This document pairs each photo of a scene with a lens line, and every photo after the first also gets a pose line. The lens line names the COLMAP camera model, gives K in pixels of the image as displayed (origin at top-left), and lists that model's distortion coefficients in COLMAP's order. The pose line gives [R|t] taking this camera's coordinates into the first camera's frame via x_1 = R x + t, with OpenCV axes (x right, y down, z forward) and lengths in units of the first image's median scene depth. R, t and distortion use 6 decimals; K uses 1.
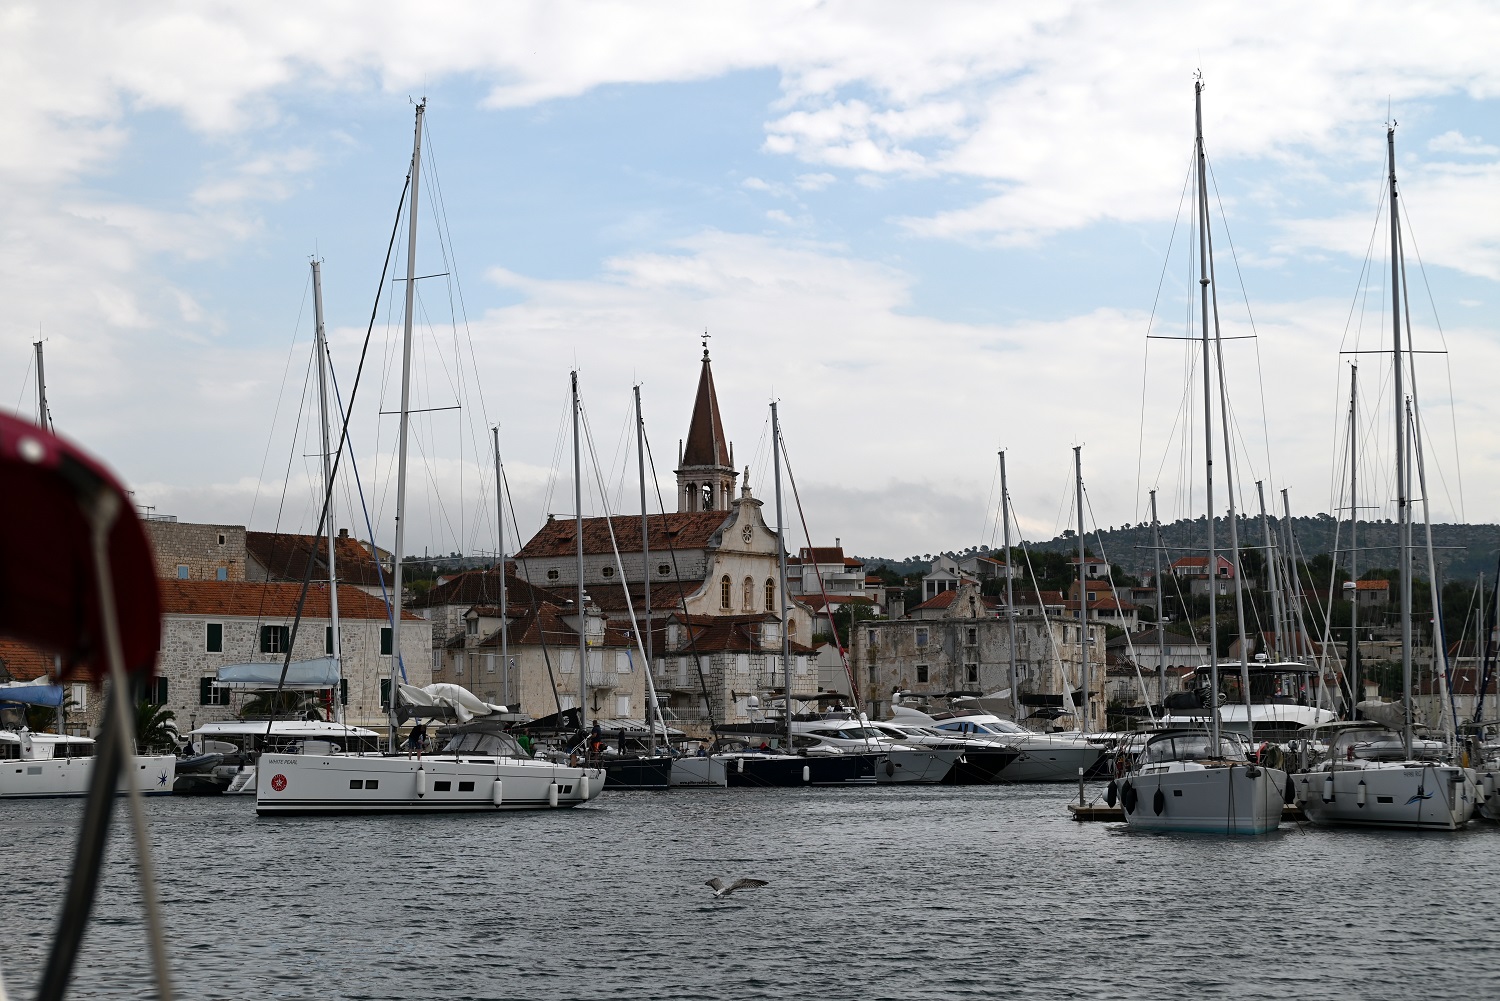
lens RADIAL K [[3083.3, 0, 750.0], [0, 3083.3, 500.5], [0, 0, 1]] dist [-0.016802, 0.078908]
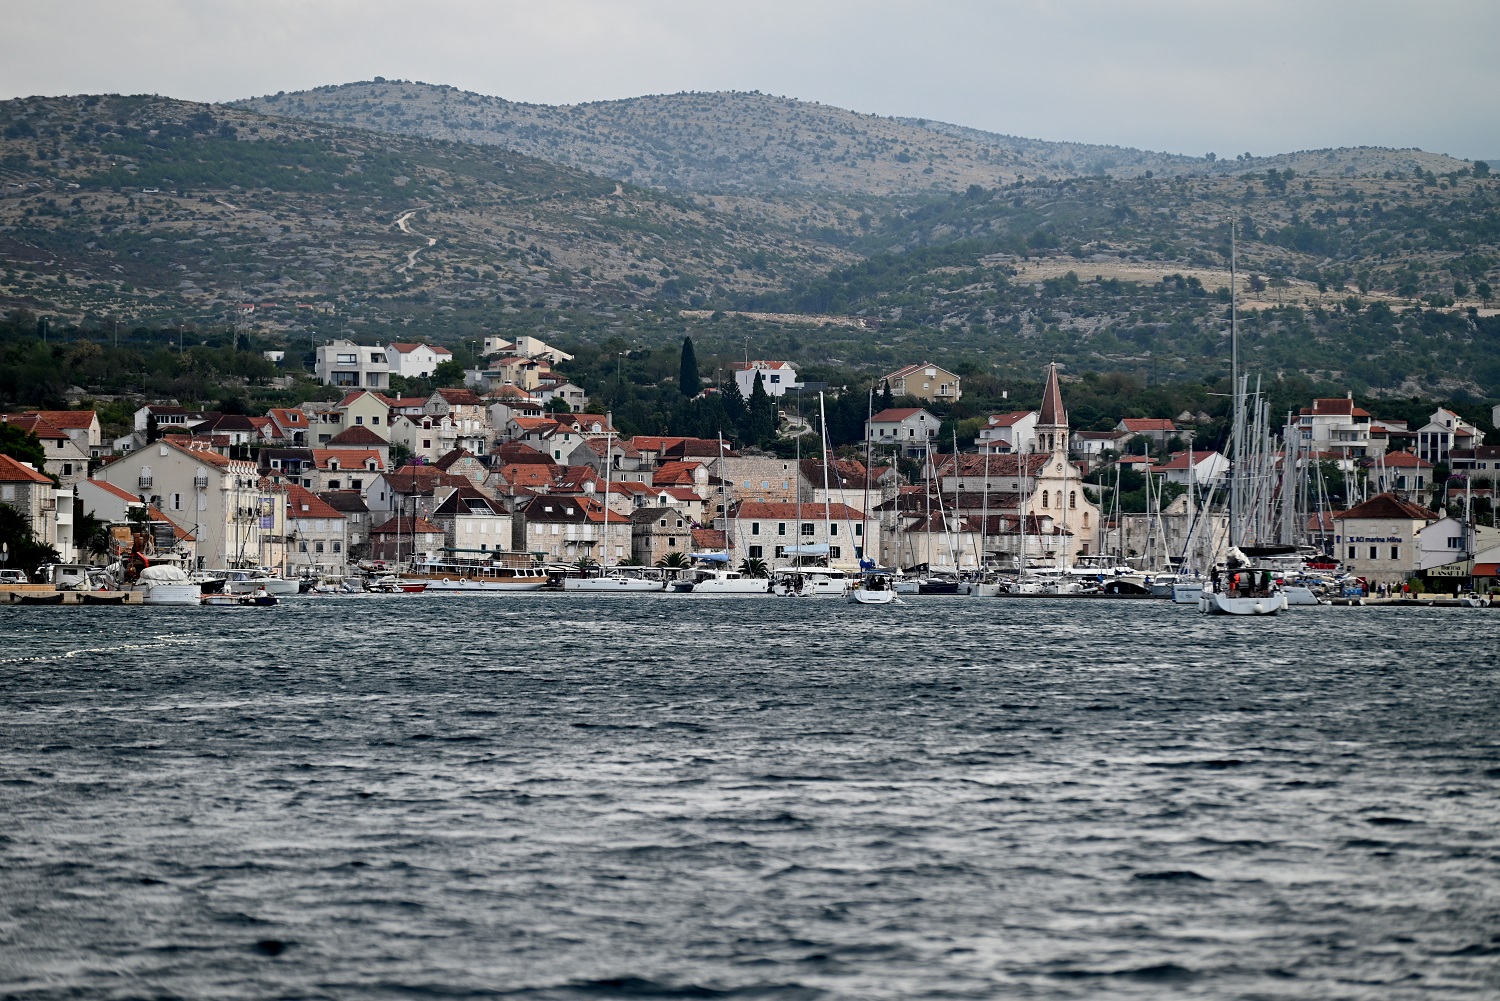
lens RADIAL K [[8074.2, 0, 750.0], [0, 8074.2, 500.5], [0, 0, 1]] dist [0.460583, 9.528386]
pose [[0.984750, 0.011717, -0.173579, 0.787753], [0.000364, 0.997588, 0.069406, -0.366516], [0.173973, -0.068410, 0.982371, -4.569535]]
